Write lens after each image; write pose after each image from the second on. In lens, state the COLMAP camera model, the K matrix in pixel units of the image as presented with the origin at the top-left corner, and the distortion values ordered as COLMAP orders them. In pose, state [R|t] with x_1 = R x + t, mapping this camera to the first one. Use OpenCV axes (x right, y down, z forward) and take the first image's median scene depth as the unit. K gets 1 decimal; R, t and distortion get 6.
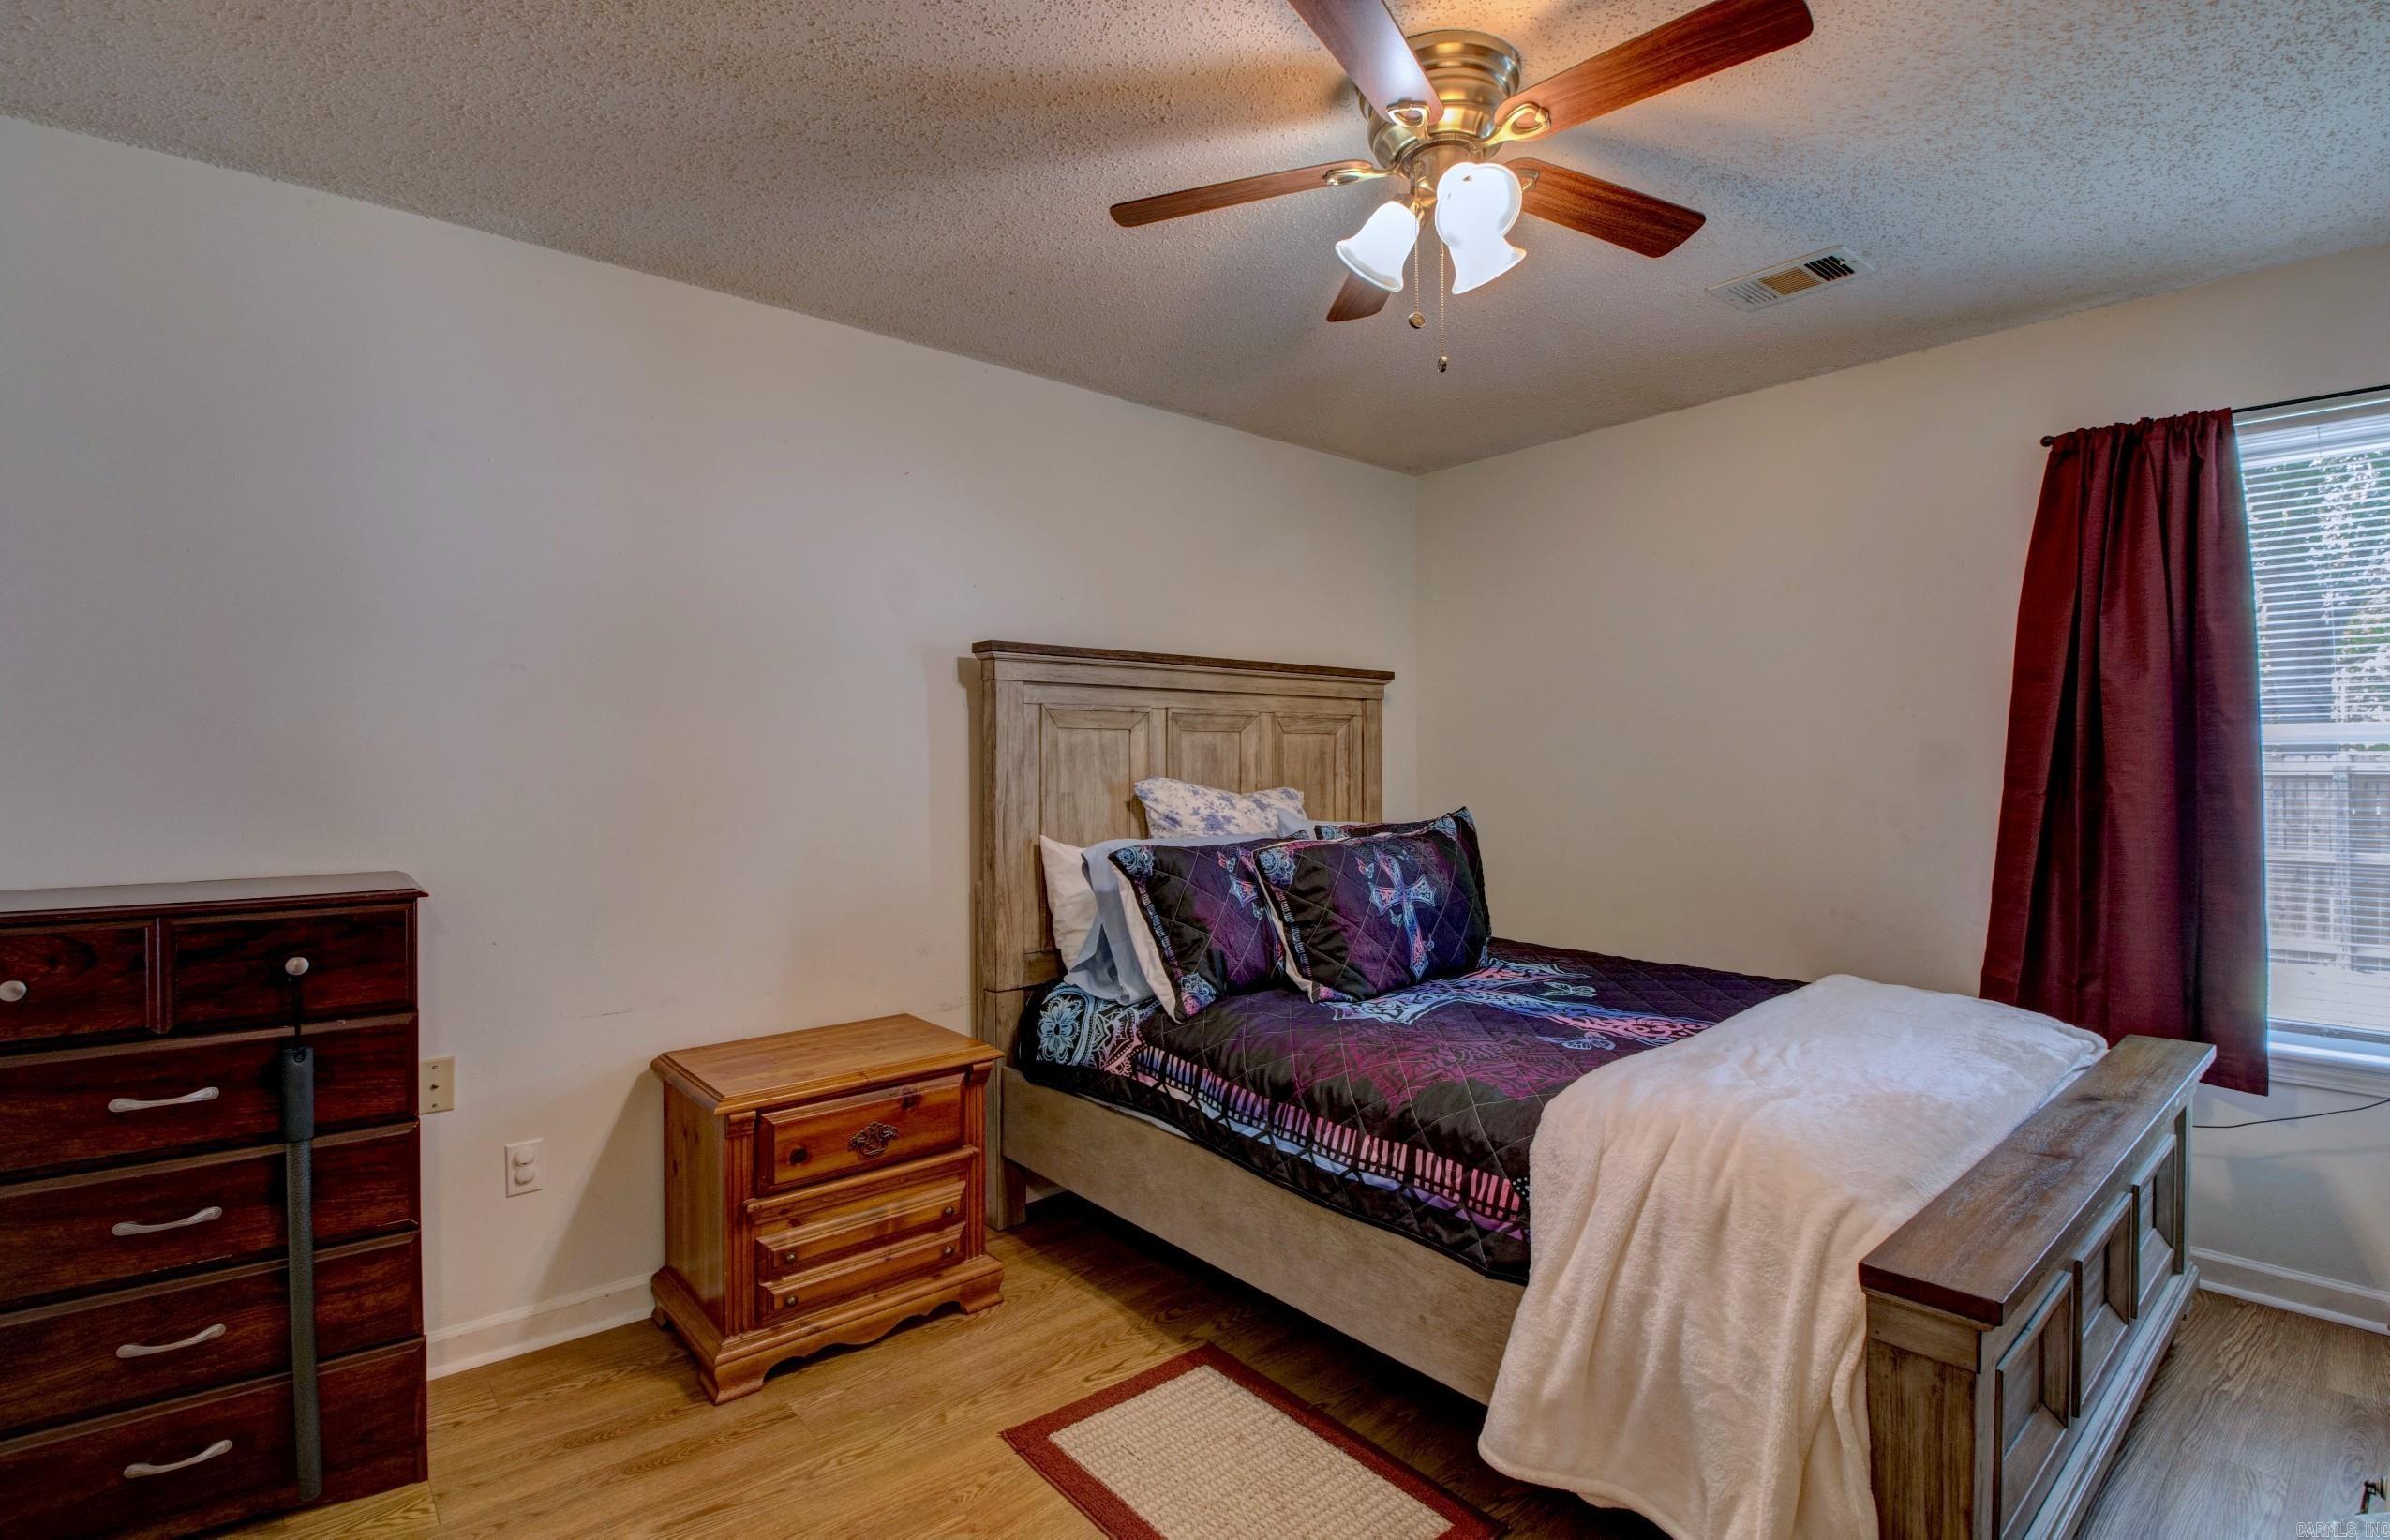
lens RADIAL K [[1111.0, 0, 1191.1], [0, 1111.0, 769.6], [0, 0, 1]] dist [0.004766, -0.017291]
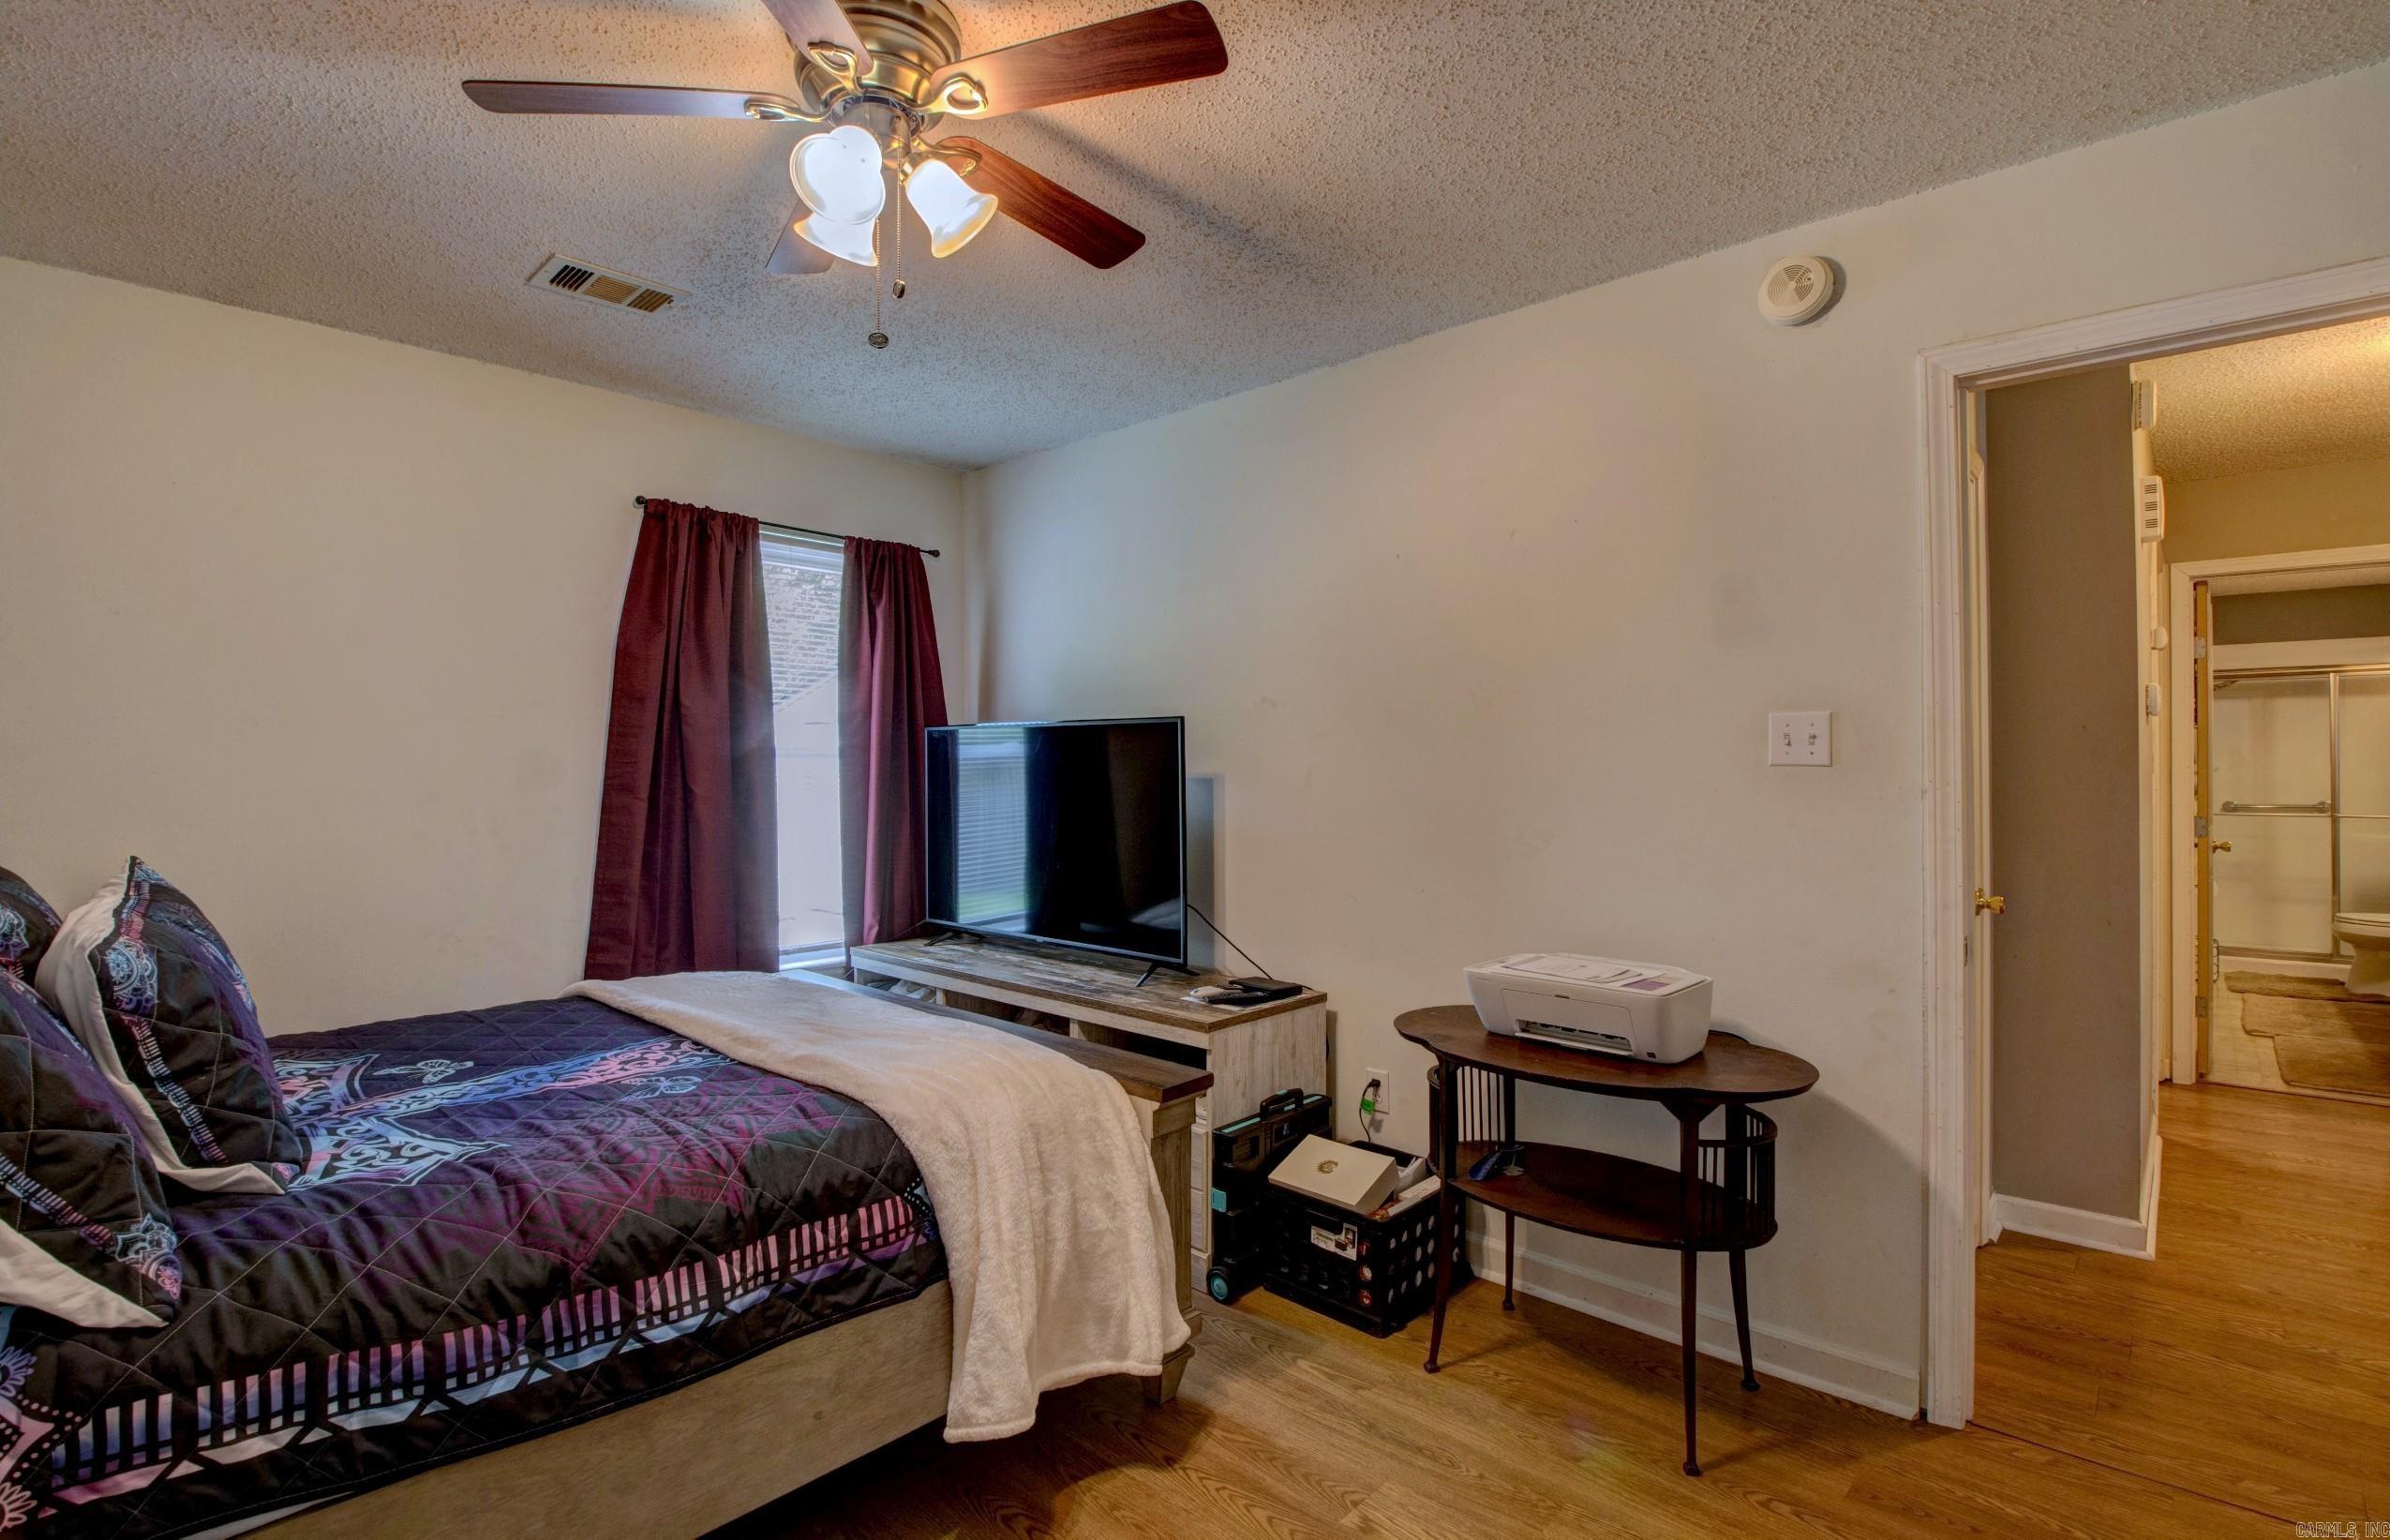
lens RADIAL K [[1111.0, 0, 1196.0], [0, 1111.0, 758.1], [0, 0, 1]] dist [0.004766, -0.017291]
pose [[-0.126161, 0.010942, 0.991949, -0.617133], [0.003962, 0.999937, -0.010526, -0.008138], [-0.992002, 0.002602, -0.126196, 0.724346]]
